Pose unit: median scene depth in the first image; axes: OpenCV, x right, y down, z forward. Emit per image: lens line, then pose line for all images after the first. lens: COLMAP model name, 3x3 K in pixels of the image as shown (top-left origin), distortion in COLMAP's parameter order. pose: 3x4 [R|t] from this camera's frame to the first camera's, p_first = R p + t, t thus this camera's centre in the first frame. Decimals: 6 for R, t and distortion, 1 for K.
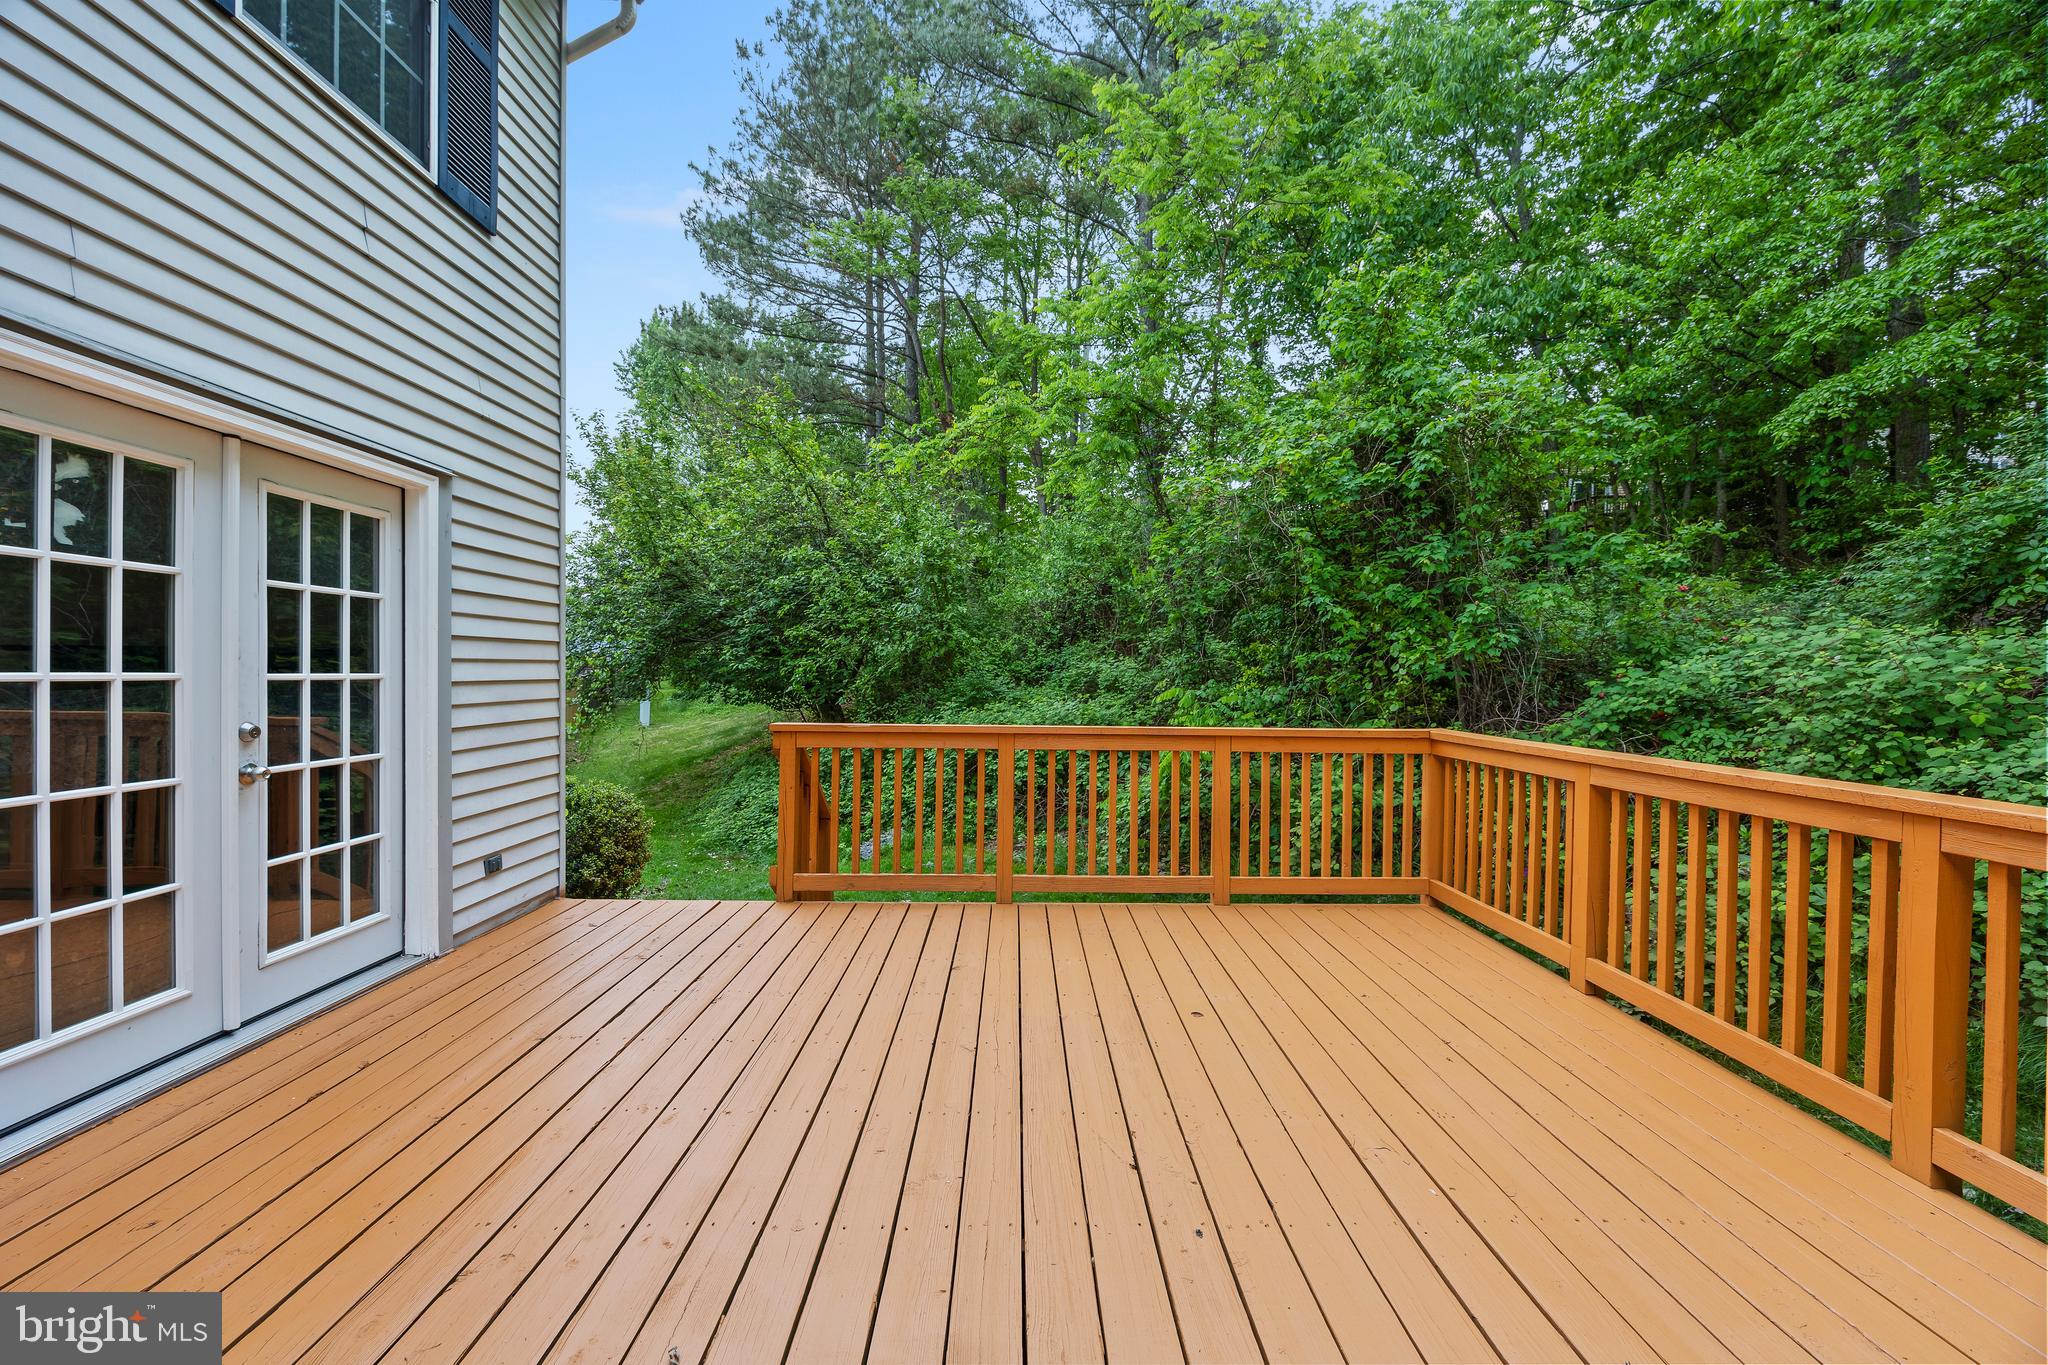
lens RADIAL K [[777.9, 0, 1025.7], [0, 777.9, 682.4], [0, 0, 1]] dist [-0.002622, -0.000181]
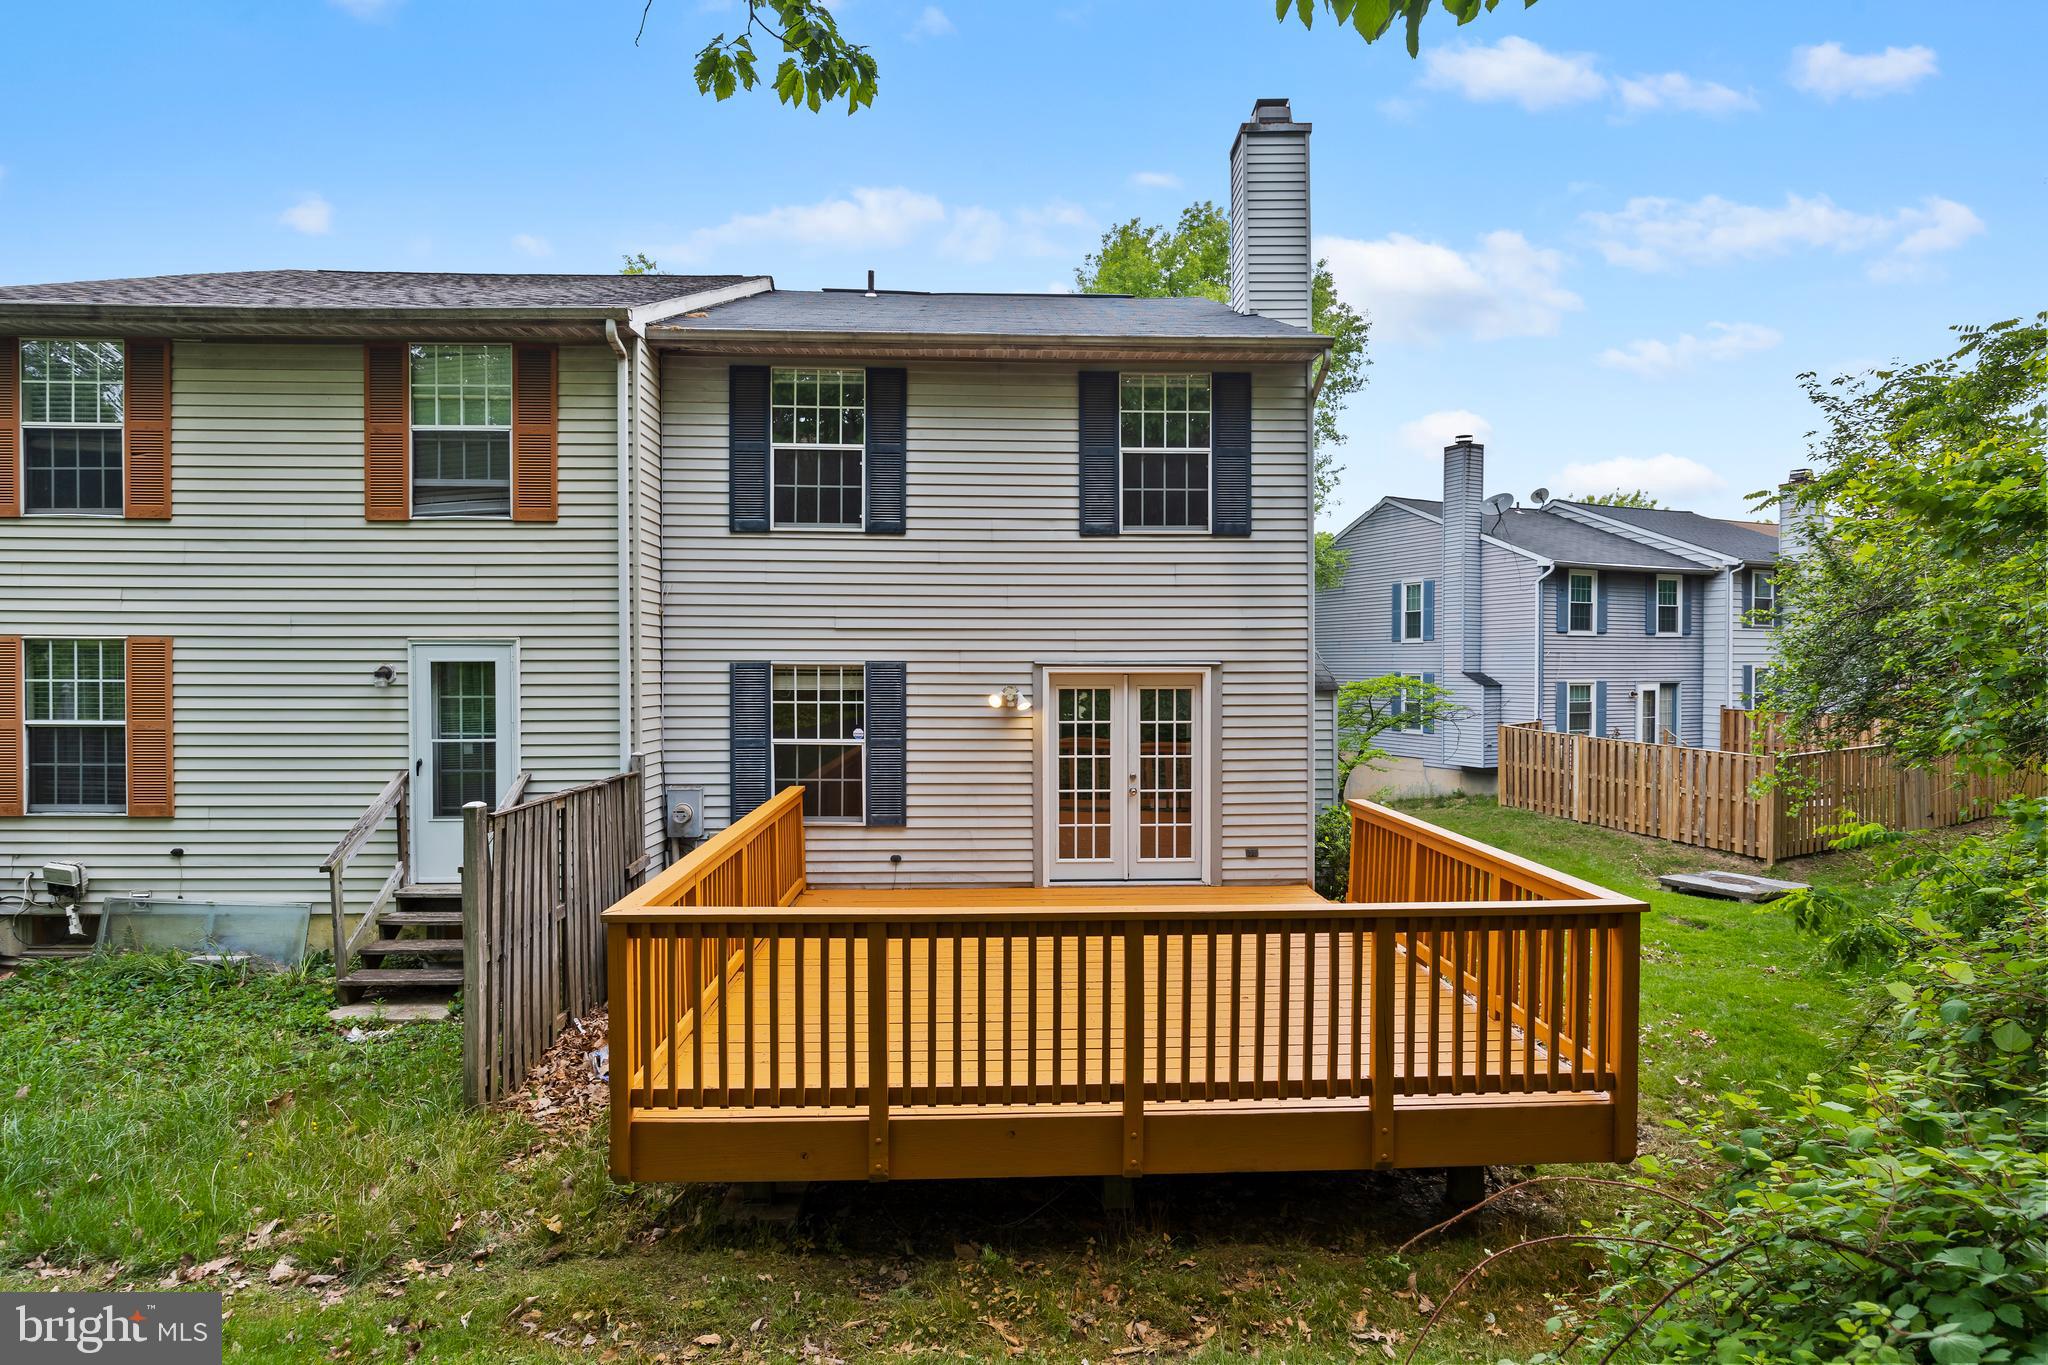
lens RADIAL K [[1039.7, 0, 1027.8], [0, 1039.7, 690.1], [0, 0, 1]] dist [-0.018914, -0.000009]
pose [[0.020358, 0.018078, -0.999629, 2.376412], [-0.010309, 0.999787, 0.017870, -0.269920], [0.999740, 0.009941, 0.020540, 0.466651]]
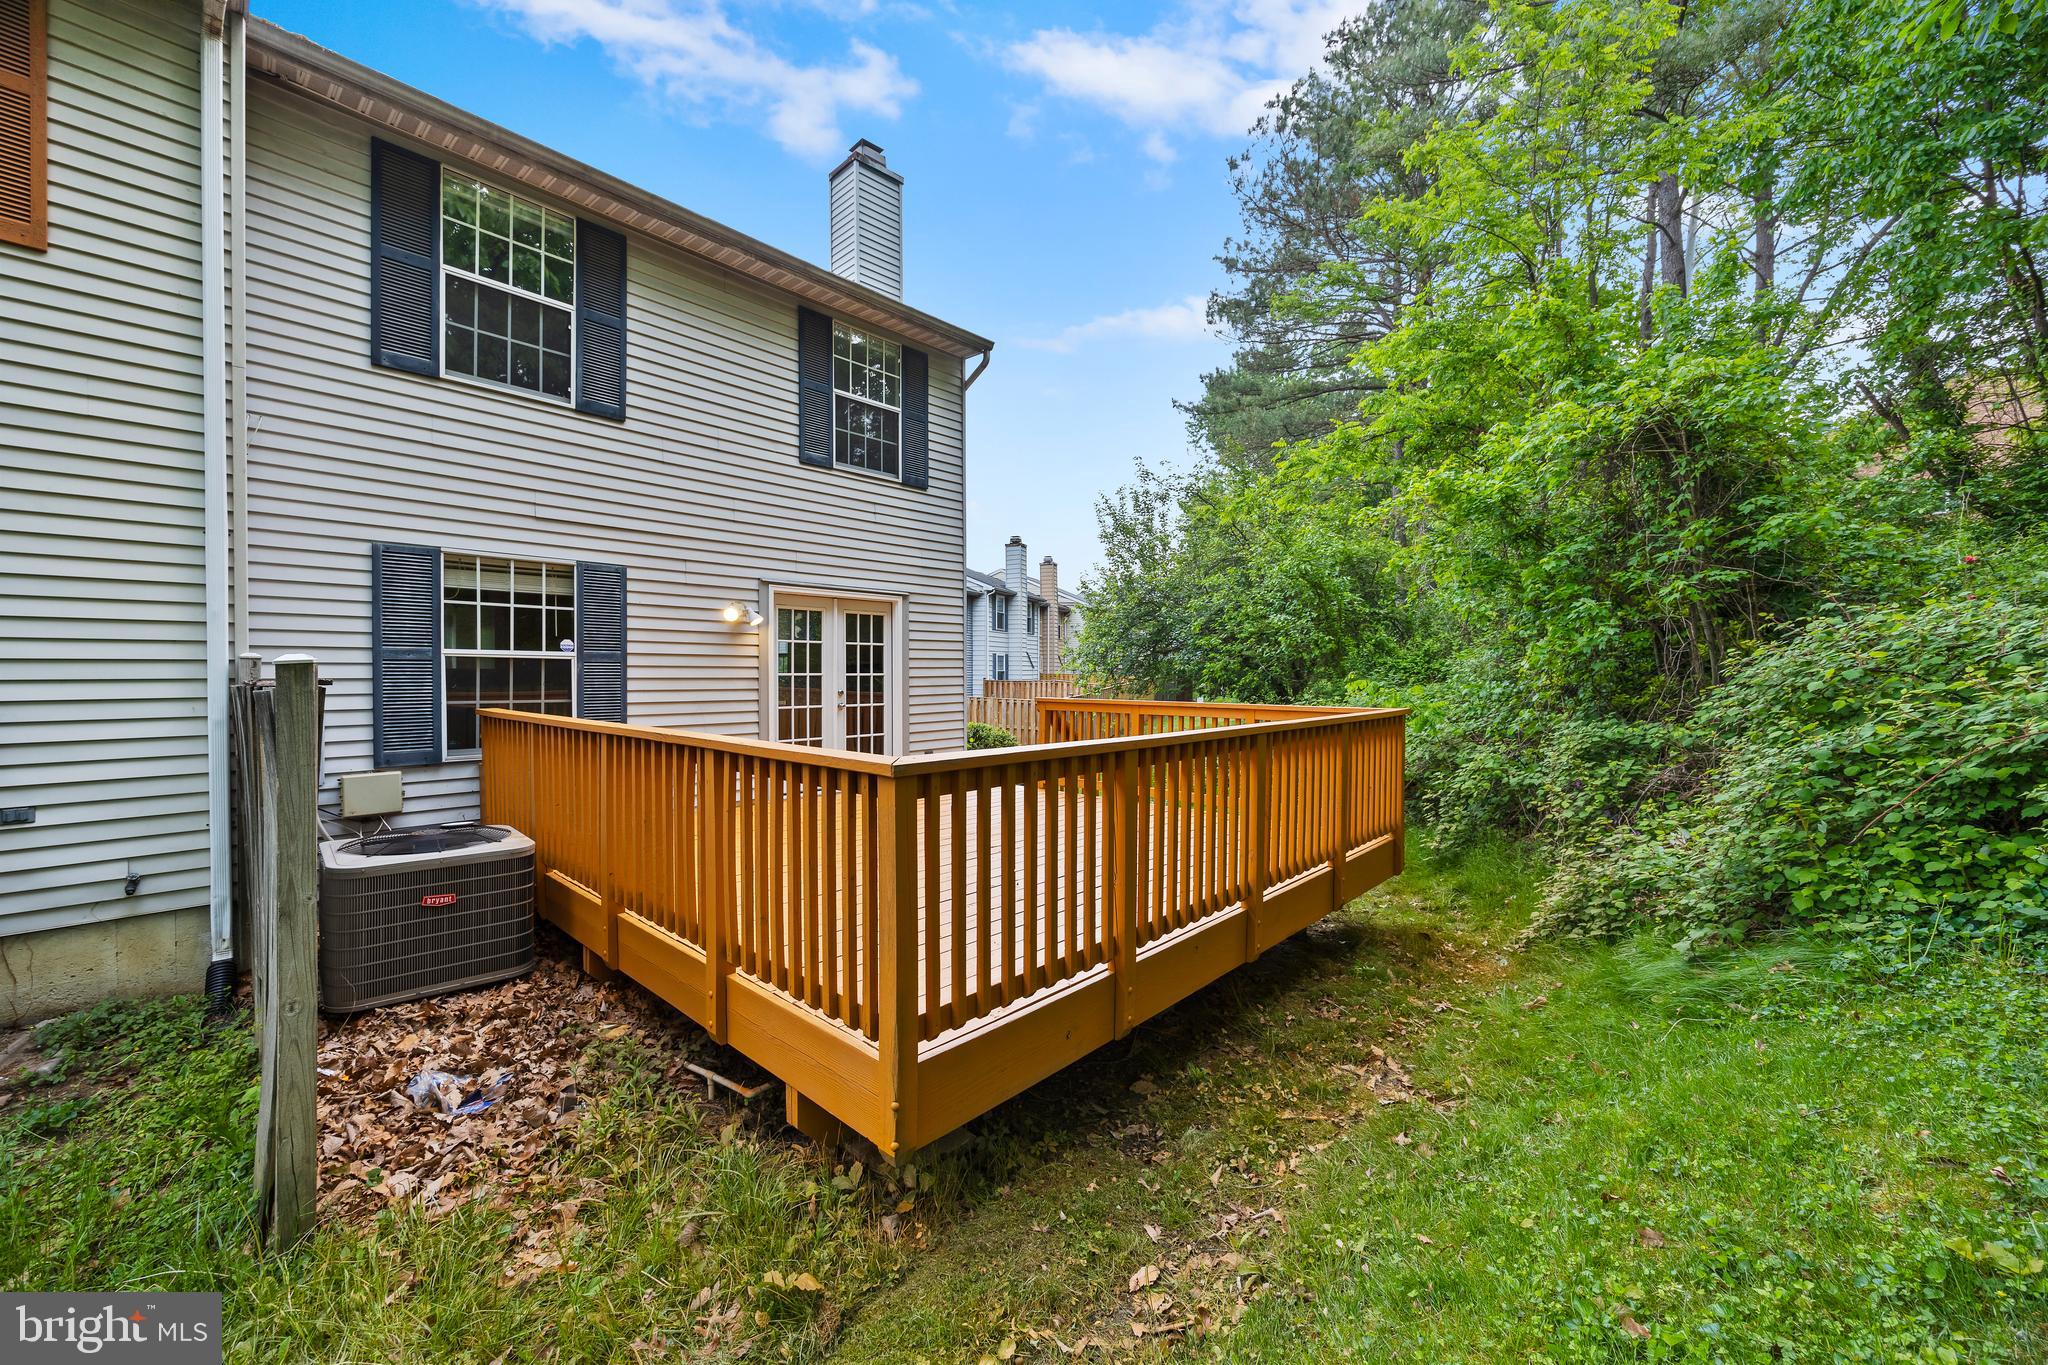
lens RADIAL K [[778.5, 0, 1026.3], [0, 778.5, 684.9], [0, 0, 1]] dist [-0.000961, 0.000201]
pose [[0.720600, 0.002785, -0.693345, 1.445794], [-0.001791, 0.999996, 0.002155, 0.022772], [0.693348, -0.000311, 0.720602, -0.619697]]
